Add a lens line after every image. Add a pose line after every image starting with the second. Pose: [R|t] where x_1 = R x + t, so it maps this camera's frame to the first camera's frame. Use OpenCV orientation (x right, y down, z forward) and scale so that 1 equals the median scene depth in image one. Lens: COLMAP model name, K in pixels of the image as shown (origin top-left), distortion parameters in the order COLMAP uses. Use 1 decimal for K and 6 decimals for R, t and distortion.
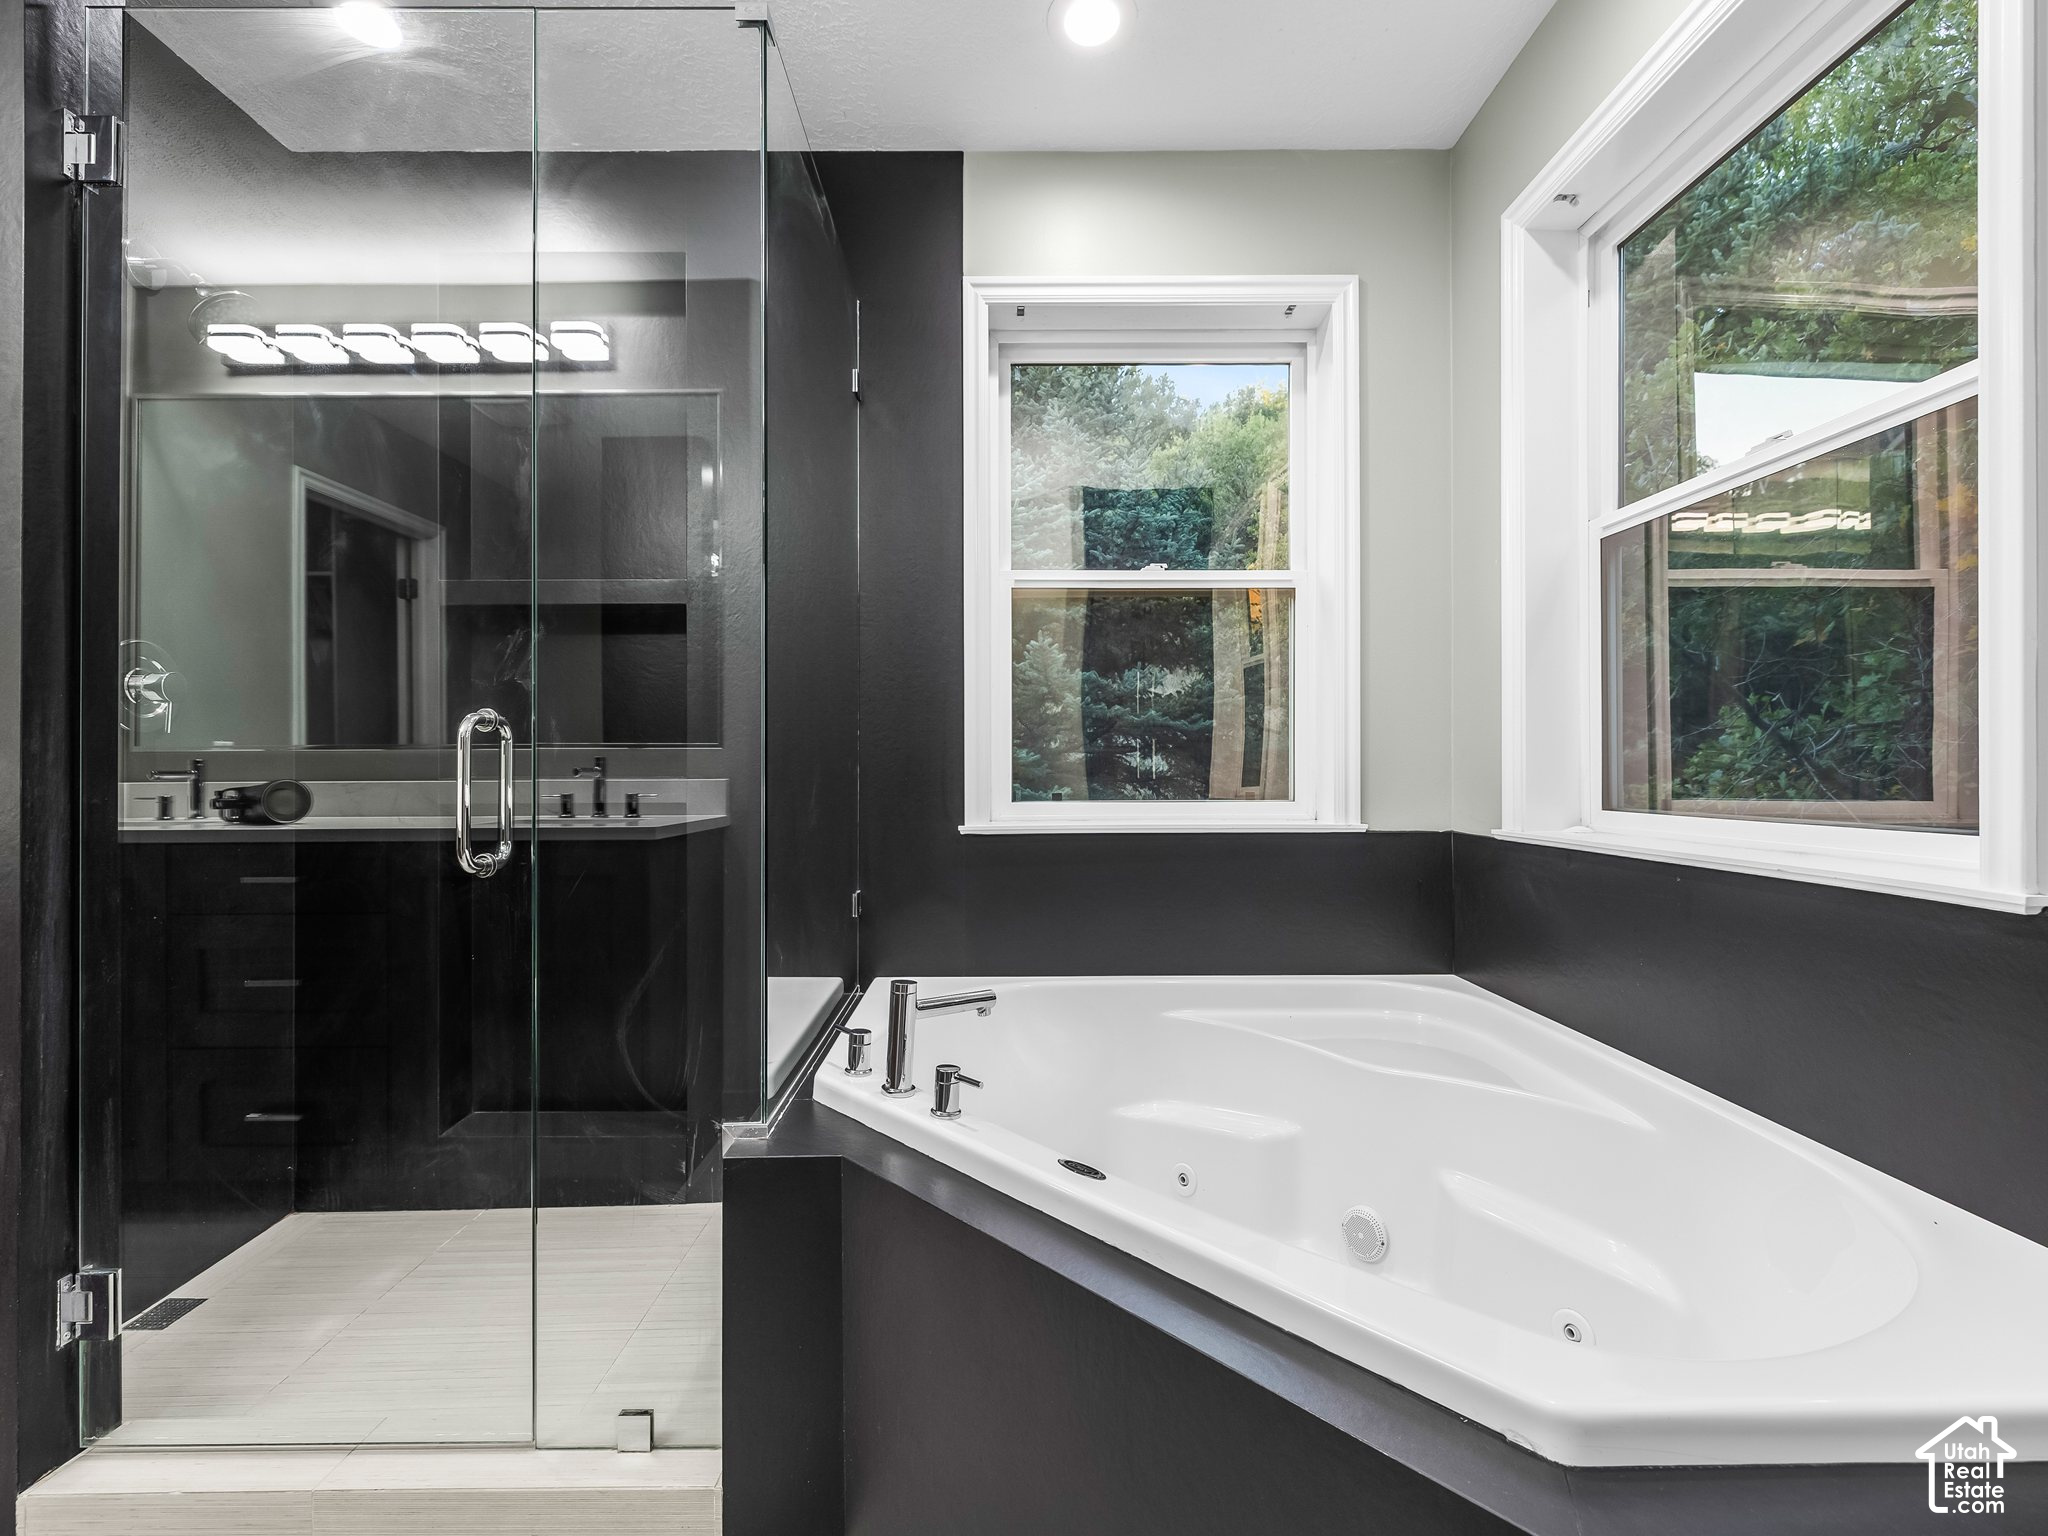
lens RADIAL K [[857.3, 0, 1018.9], [0, 857.3, 766.6], [0, 0, 1]] dist [-0.002707, -0.000786]
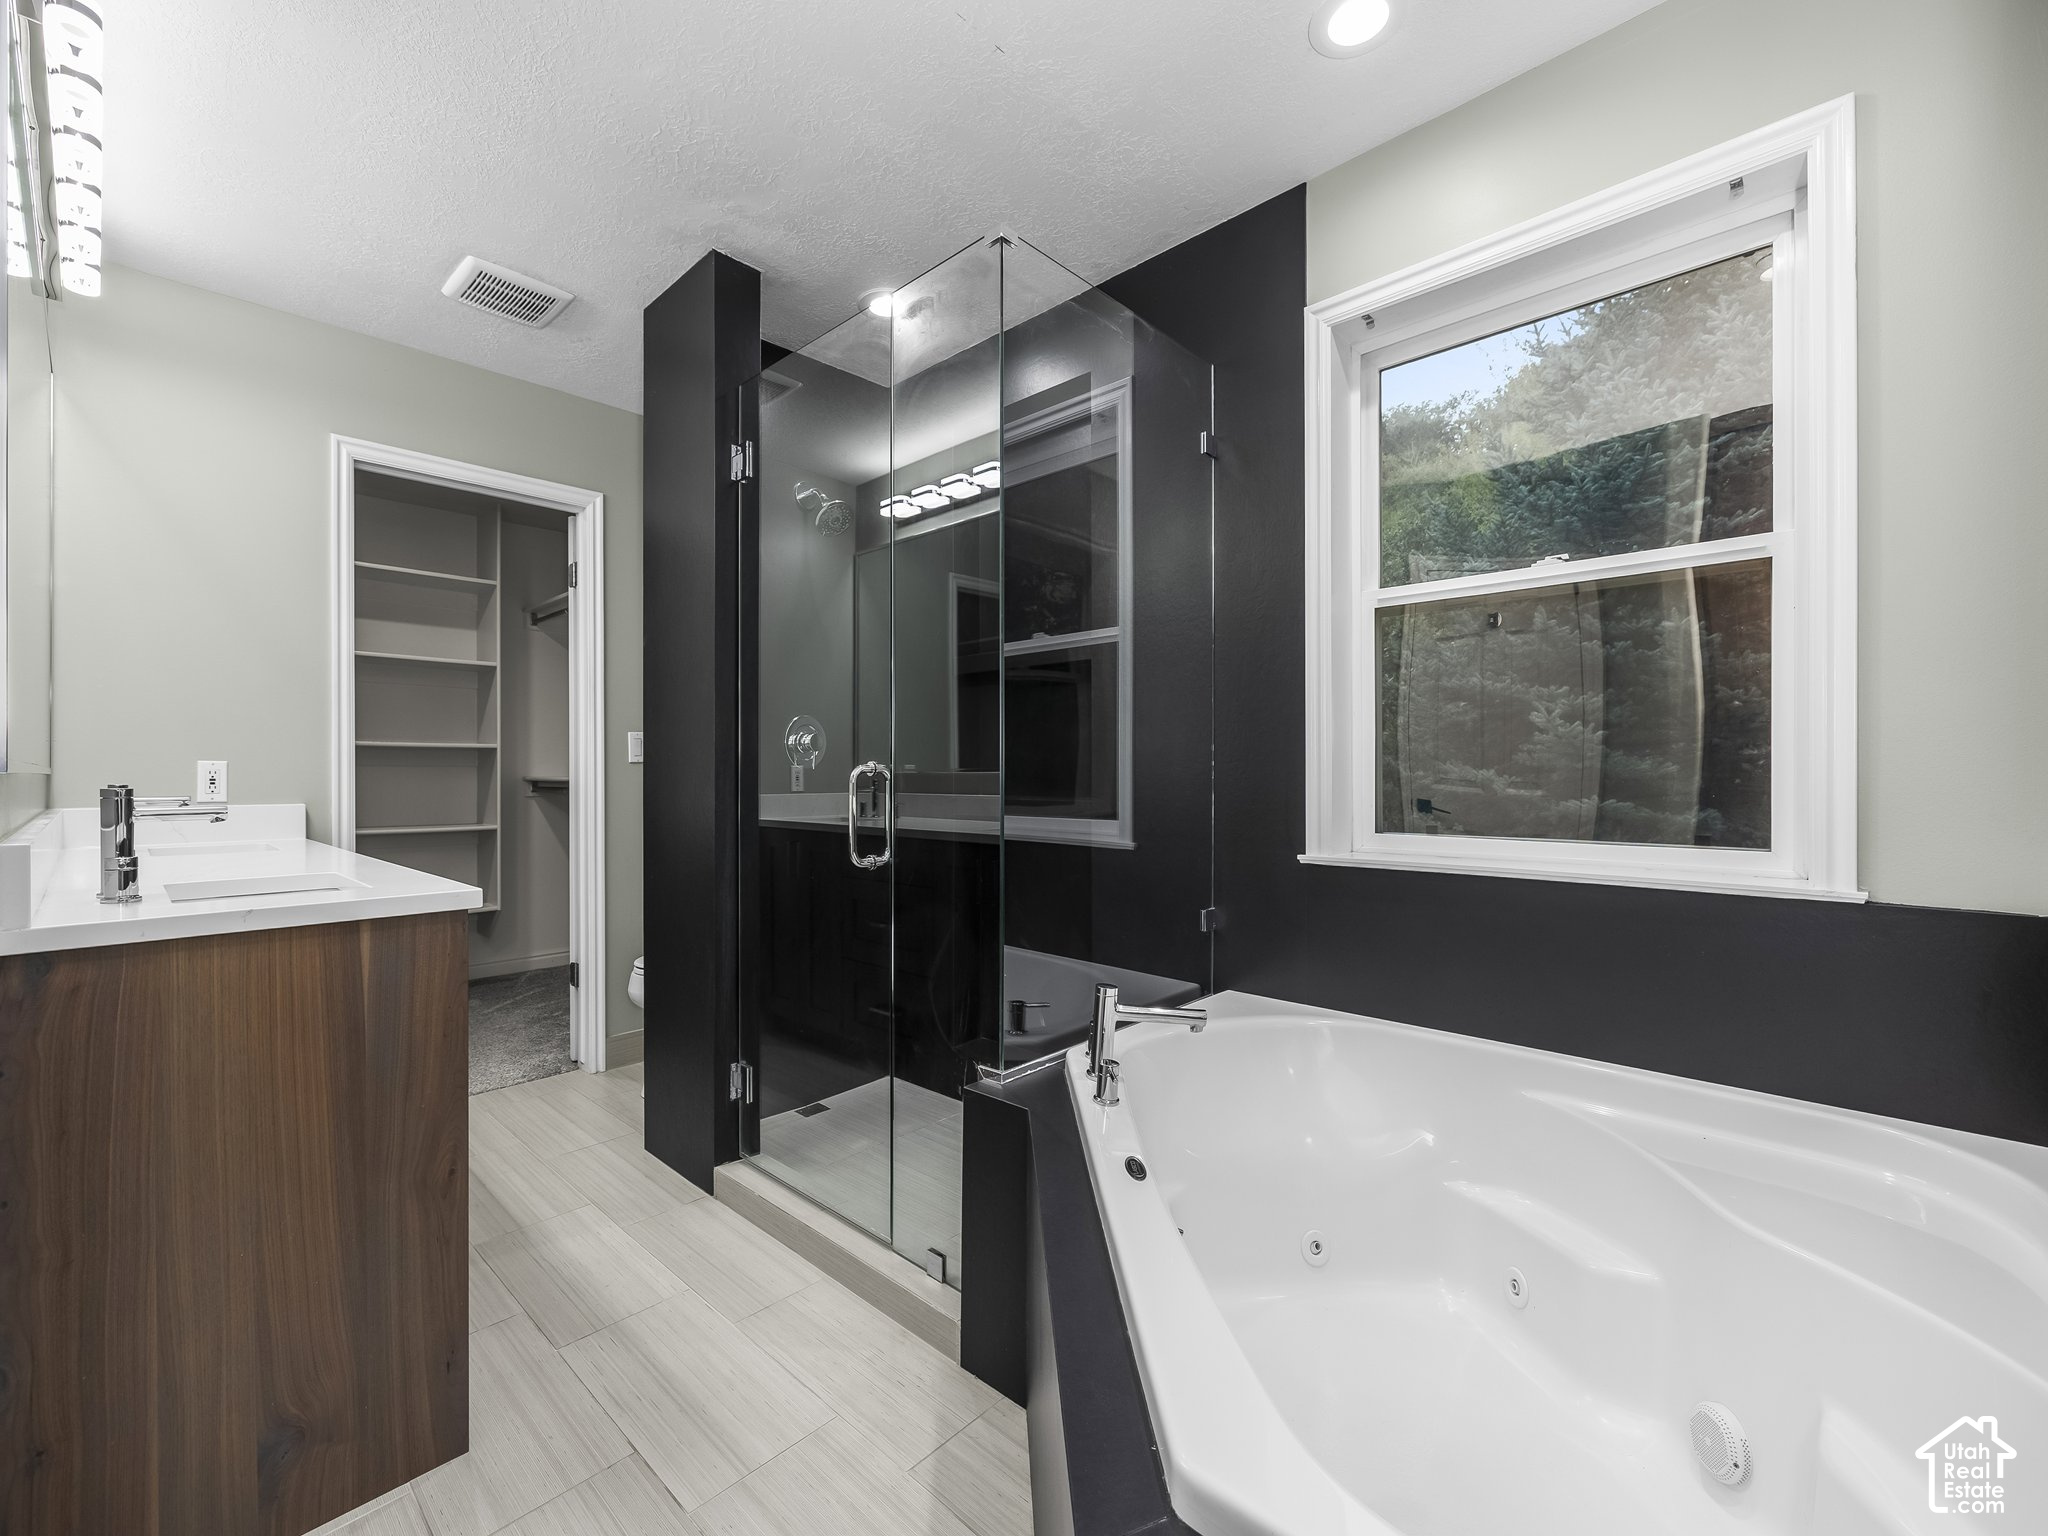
lens RADIAL K [[857.3, 0, 1013.6], [0, 857.3, 774.1], [0, 0, 1]] dist [-0.002707, -0.000786]
pose [[0.722487, 0.002519, -0.691380, 0.391569], [0.003440, 0.999968, 0.007239, -0.034803], [0.691376, -0.007608, 0.722455, 0.035352]]
